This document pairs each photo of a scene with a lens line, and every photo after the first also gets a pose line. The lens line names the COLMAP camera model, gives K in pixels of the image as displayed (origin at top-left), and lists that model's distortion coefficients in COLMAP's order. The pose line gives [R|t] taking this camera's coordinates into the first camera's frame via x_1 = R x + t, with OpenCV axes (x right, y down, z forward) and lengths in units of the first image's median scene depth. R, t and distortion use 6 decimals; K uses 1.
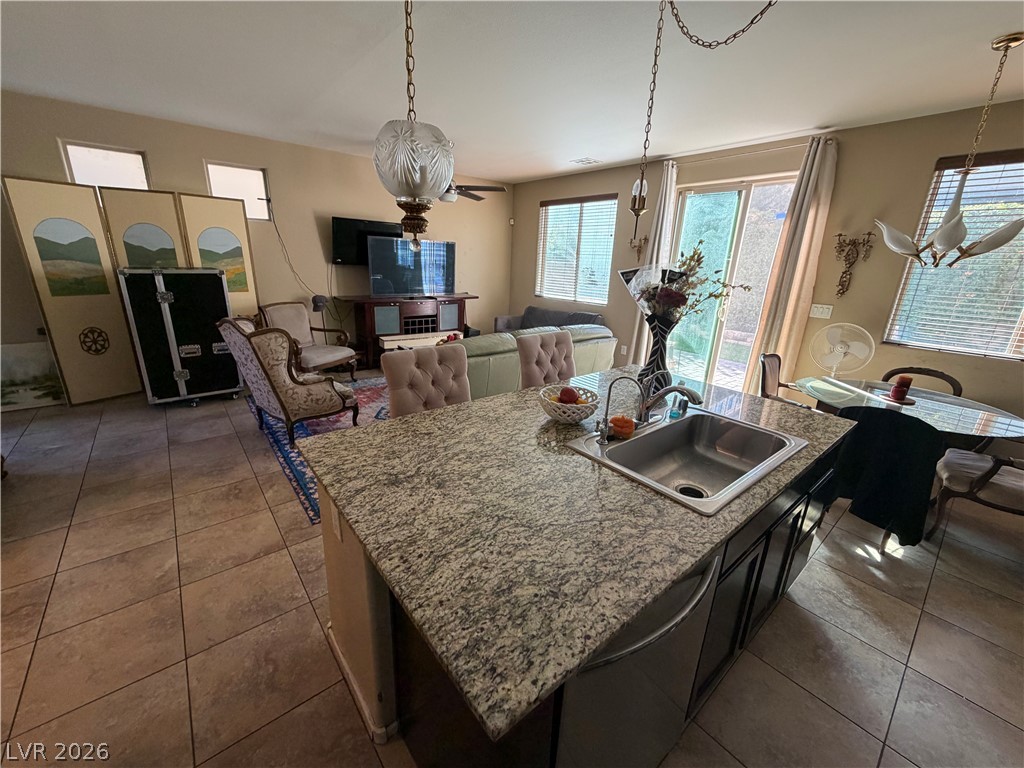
lens RADIAL K [[407.5, 0, 510.4], [0, 407.5, 383.7], [0, 0, 1]] dist [-0.000532, 0.000448]
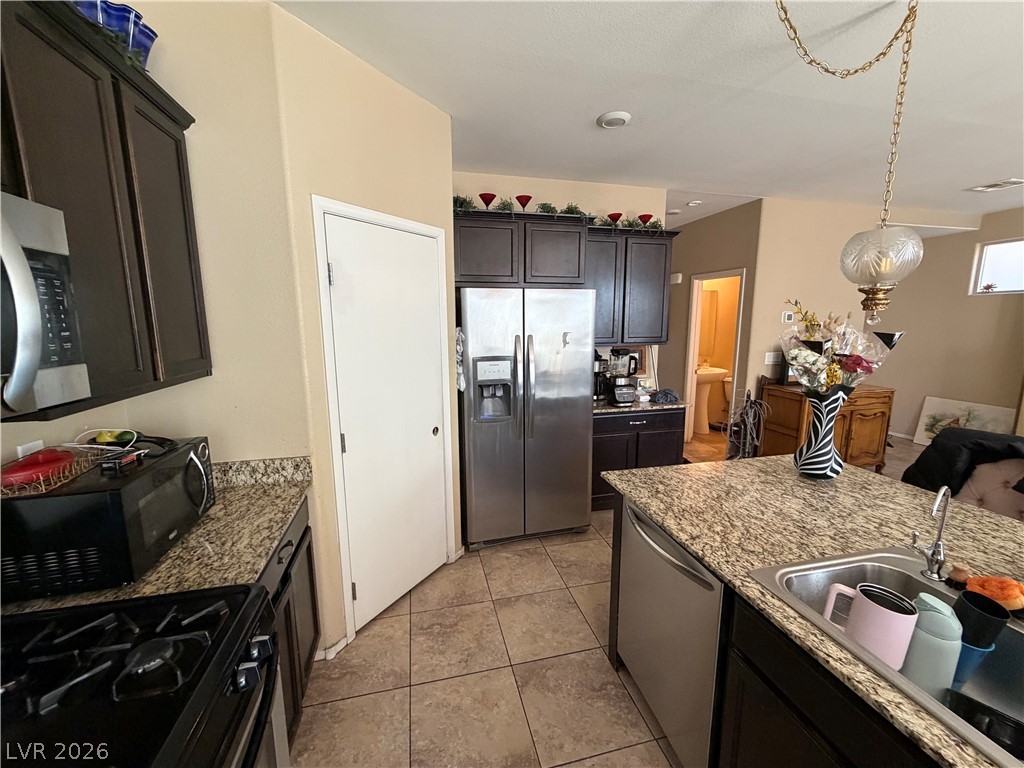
lens RADIAL K [[407.5, 0, 510.0], [0, 407.5, 382.5], [0, 0, 1]] dist [-0.000532, 0.000448]
pose [[-0.442913, 0.101777, -0.890769, 0.454622], [-0.277956, 0.928996, 0.244352, -0.054814], [0.852390, 0.355821, -0.383175, 0.205459]]
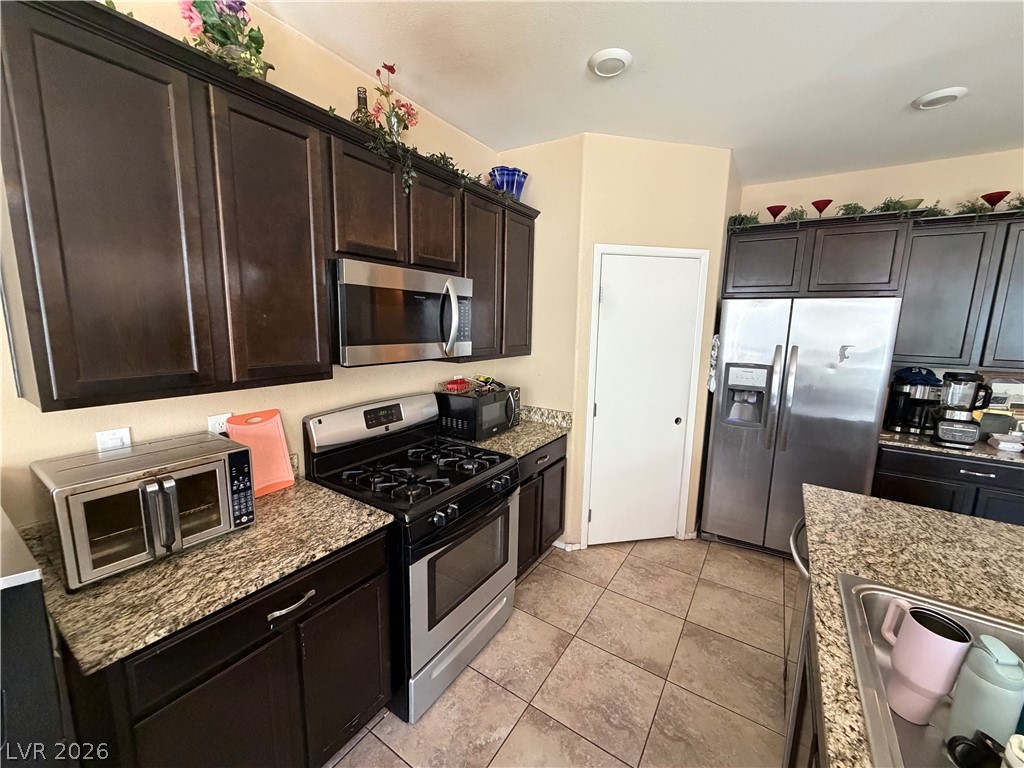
lens RADIAL K [[407.5, 0, 510.0], [0, 407.5, 380.8], [0, 0, 1]] dist [-0.000532, 0.000448]
pose [[-0.955525, -0.014670, -0.294545, 0.466887], [-0.140612, 0.900589, 0.411300, -0.128403], [0.259230, 0.434424, -0.862598, 0.422792]]
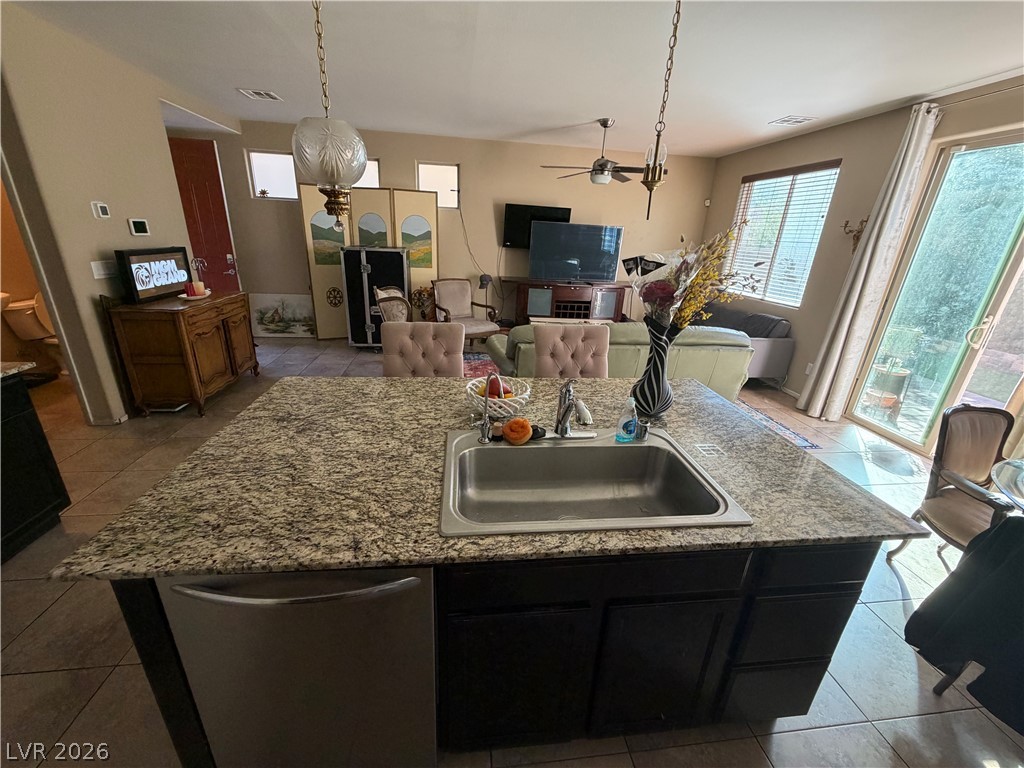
lens RADIAL K [[407.5, 0, 510.8], [0, 407.5, 383.2], [0, 0, 1]] dist [-0.000532, 0.000448]
pose [[0.843657, 0.188652, -0.502647, 0.283443], [-0.173756, 0.981786, 0.076843, -0.026074], [0.507988, 0.022509, 0.861070, 0.089170]]
